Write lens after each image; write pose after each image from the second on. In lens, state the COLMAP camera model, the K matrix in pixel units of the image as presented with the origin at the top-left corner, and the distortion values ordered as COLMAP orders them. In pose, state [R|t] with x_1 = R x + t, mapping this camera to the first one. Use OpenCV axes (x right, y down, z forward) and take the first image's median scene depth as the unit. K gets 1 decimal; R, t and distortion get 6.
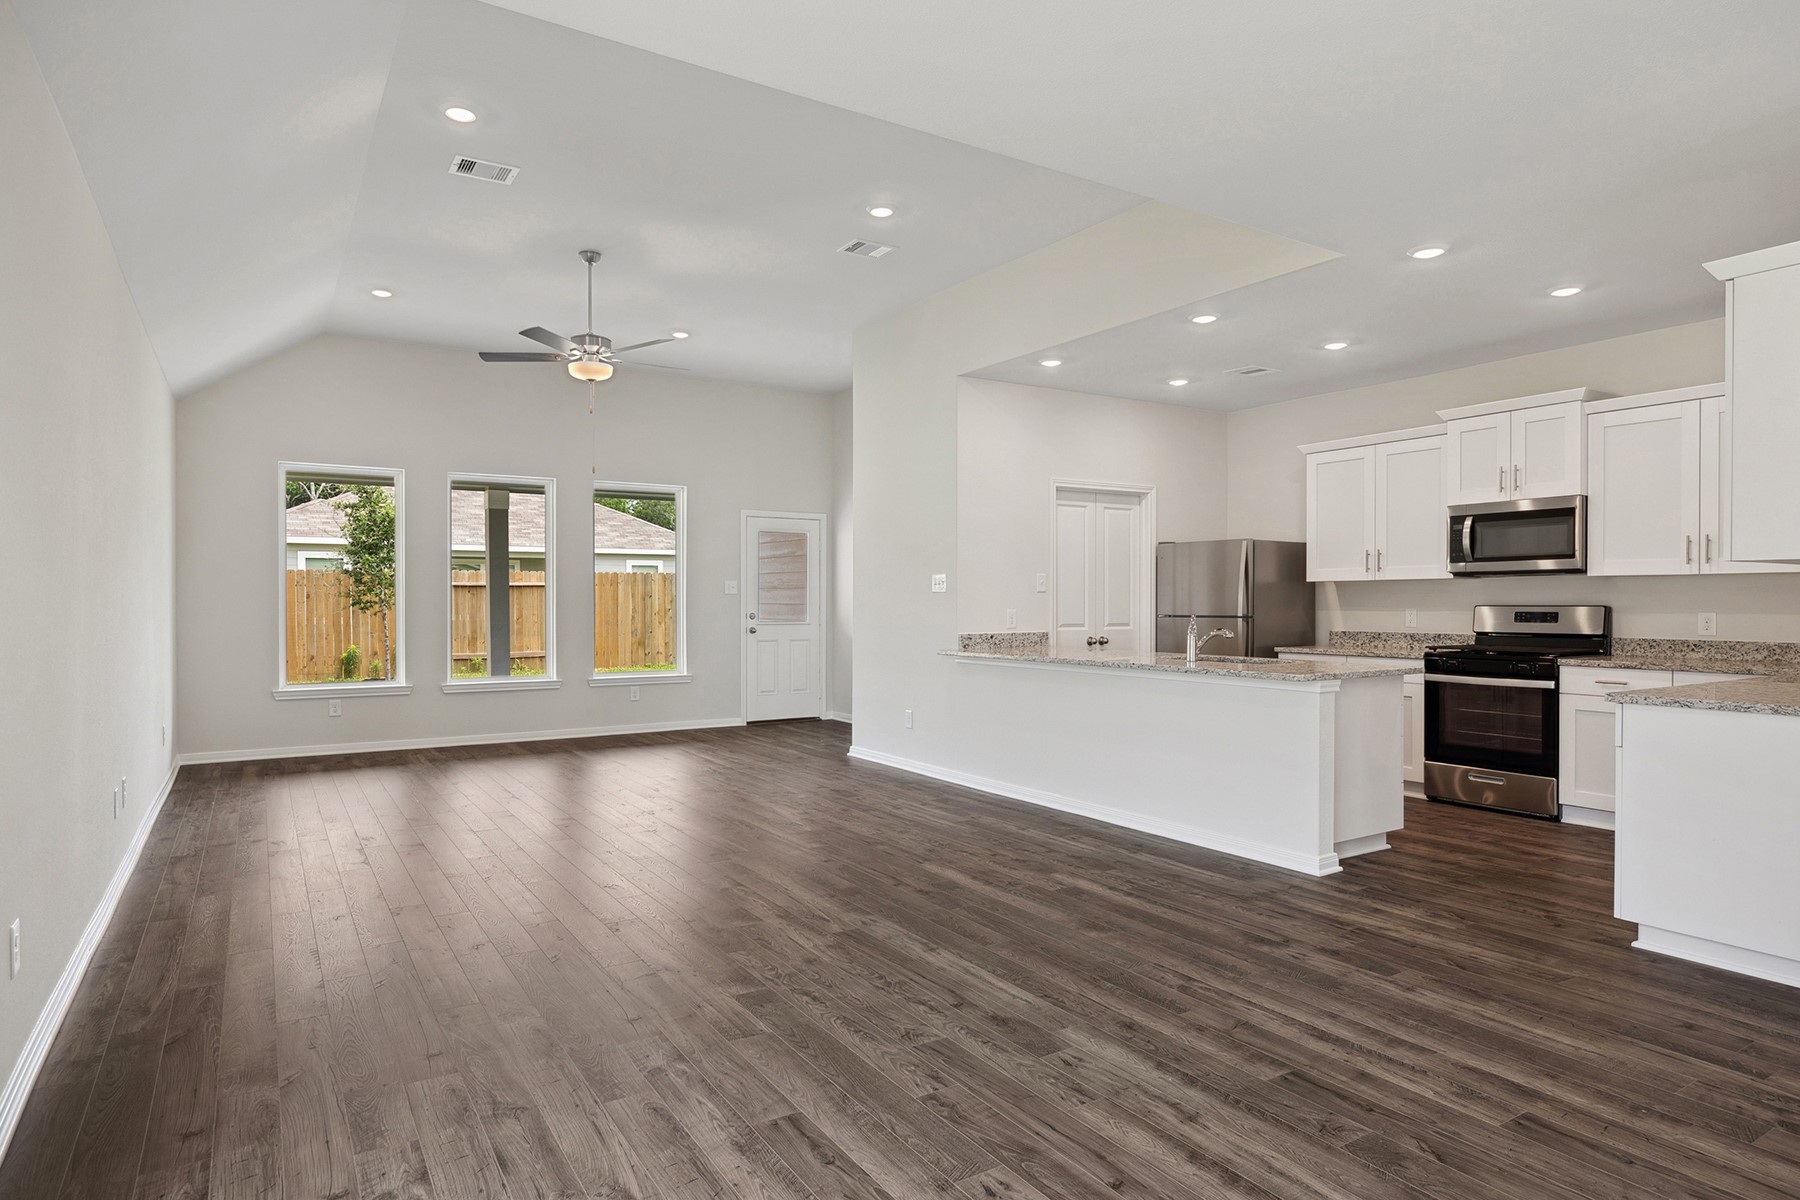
lens RADIAL K [[1021.5, 0, 897.3], [0, 1021.5, 603.7], [0, 0, 1]] dist [-0.004321, -0.003020]
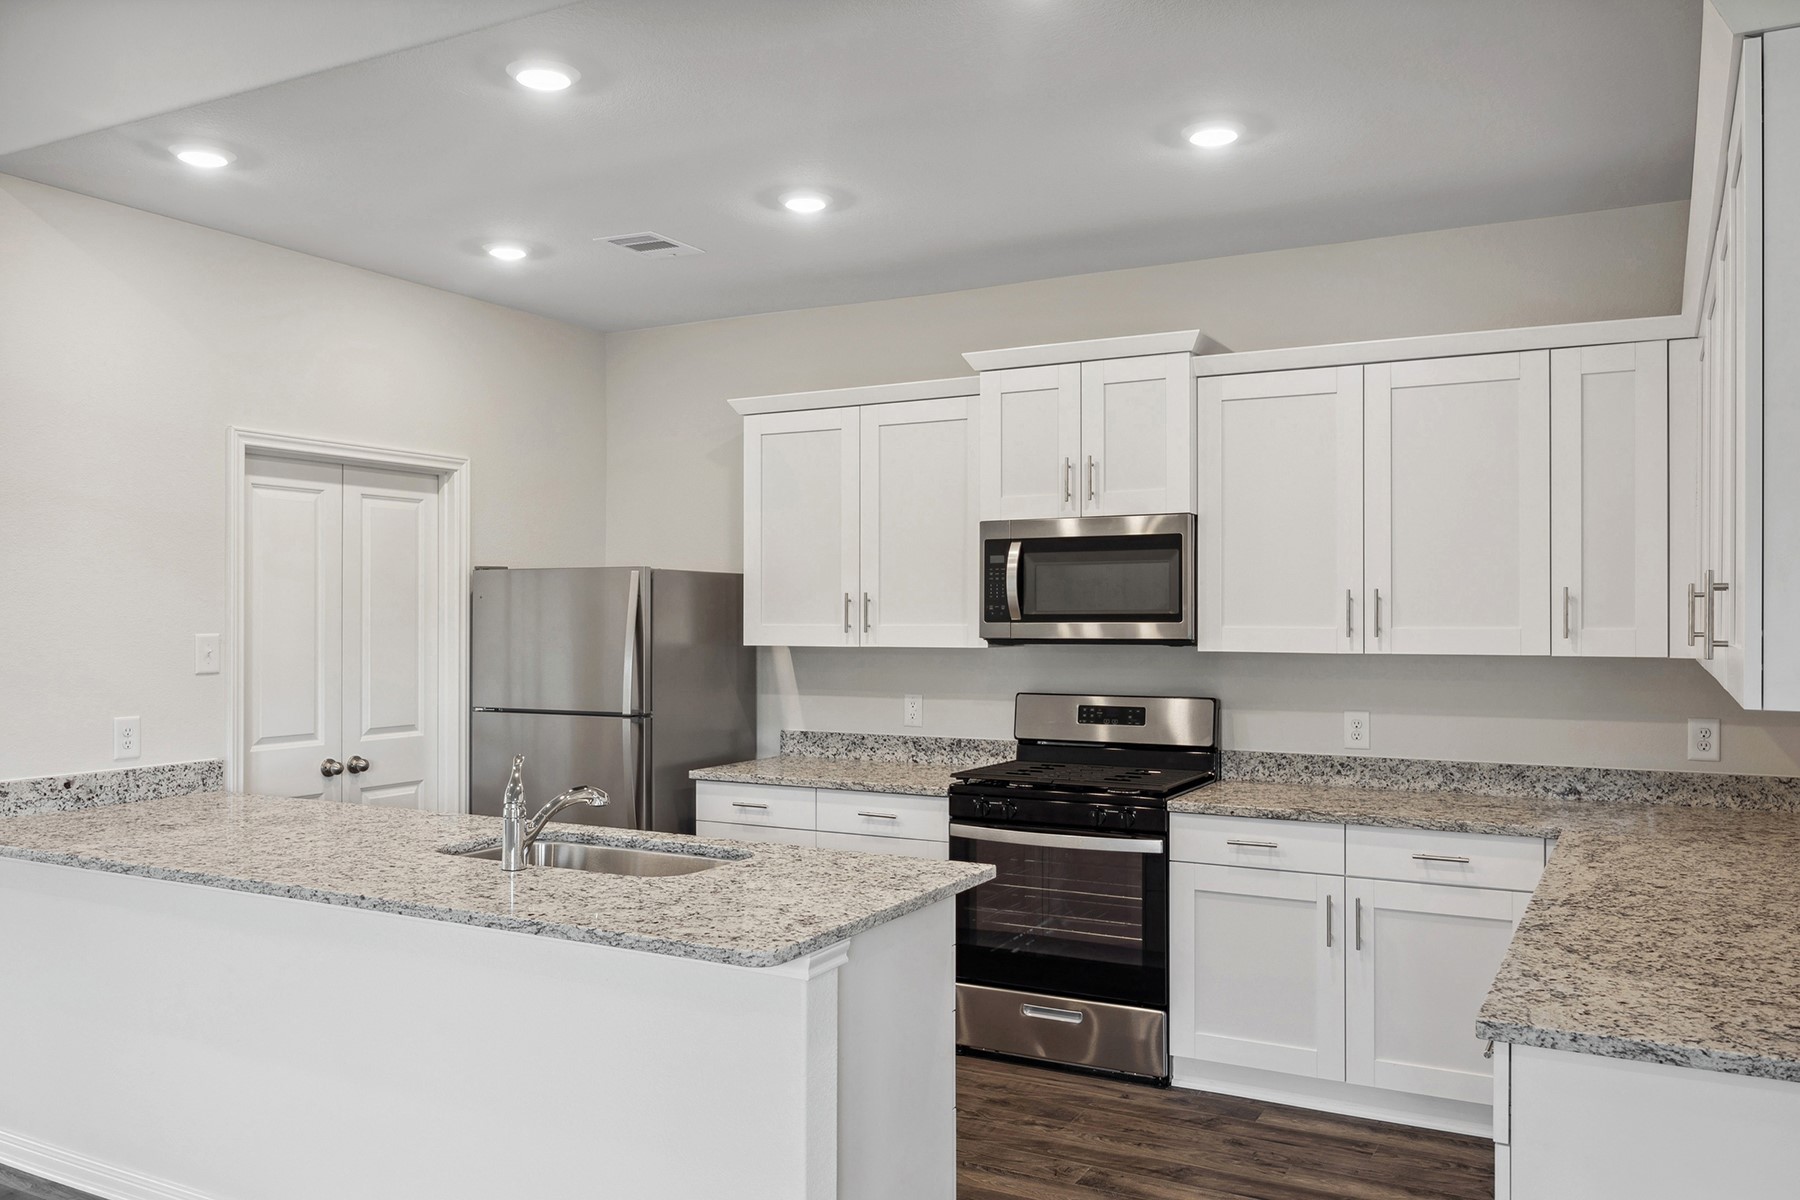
lens RADIAL K [[1365.5, 0, 907.4], [0, 1365.5, 610.7], [0, 0, 1]] dist [-0.003948, 0.003432]
pose [[0.867140, 0.003031, 0.498056, 0.126254], [0.000414, 0.999977, -0.006807, -0.041069], [-0.498065, 0.006109, 0.867118, 0.362242]]
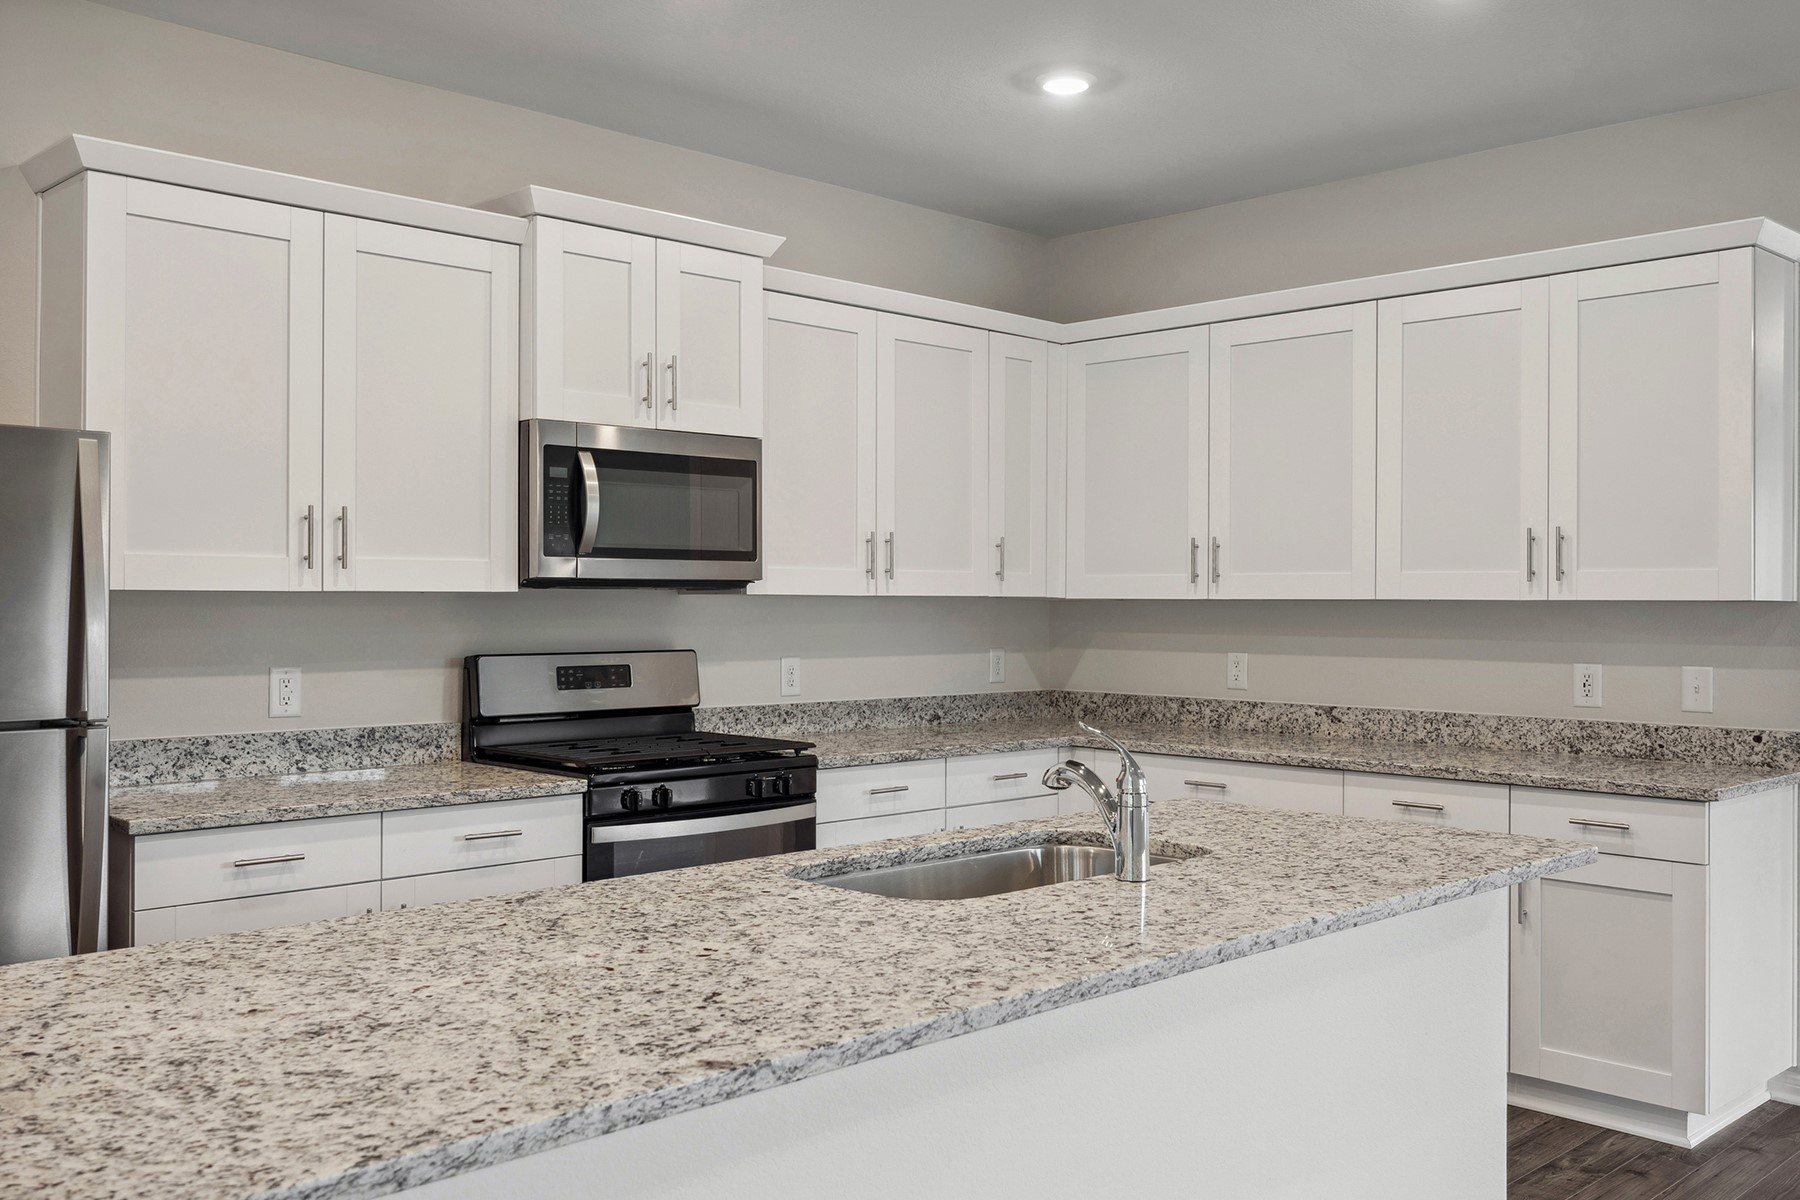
lens RADIAL K [[1614.8, 0, 903.2], [0, 1614.8, 584.2], [0, 0, 1]] dist [-0.011361, 0.009333]
pose [[-0.224287, 0.009330, 0.974479, -0.133943], [-0.002320, 0.999946, -0.010107, -0.022033], [-0.974520, -0.004527, -0.224253, 1.003051]]
